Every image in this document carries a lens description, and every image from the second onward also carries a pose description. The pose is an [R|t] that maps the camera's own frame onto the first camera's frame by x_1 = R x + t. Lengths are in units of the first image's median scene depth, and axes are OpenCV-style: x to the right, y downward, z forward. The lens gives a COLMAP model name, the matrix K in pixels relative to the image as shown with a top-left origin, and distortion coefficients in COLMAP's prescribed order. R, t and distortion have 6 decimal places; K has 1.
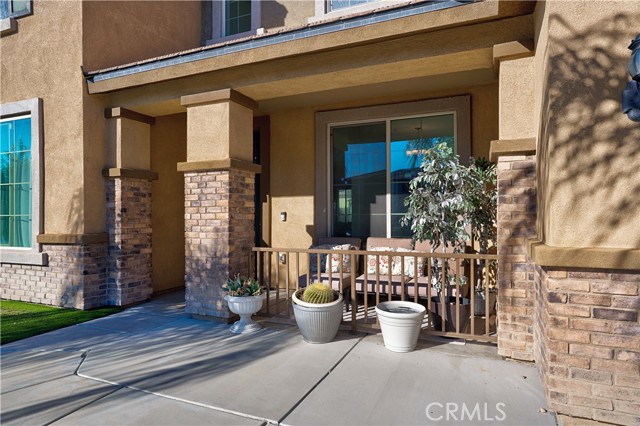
lens RADIAL K [[396.2, 0, 320.0], [0, 396.2, 213.0], [0, 0, 1]] dist [-0.001828, -0.000532]
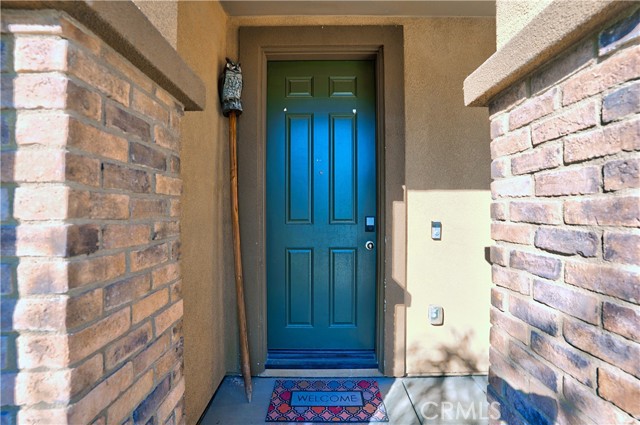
lens RADIAL K [[319.2, 0, 320.0], [0, 319.2, 212.5], [0, 0, 1]] dist [0.000182, 0.000032]
pose [[0.917723, -0.001260, 0.397219, -0.407900], [-0.004886, 0.999884, 0.014460, -0.018724], [-0.397191, -0.015212, 0.917610, 0.751067]]
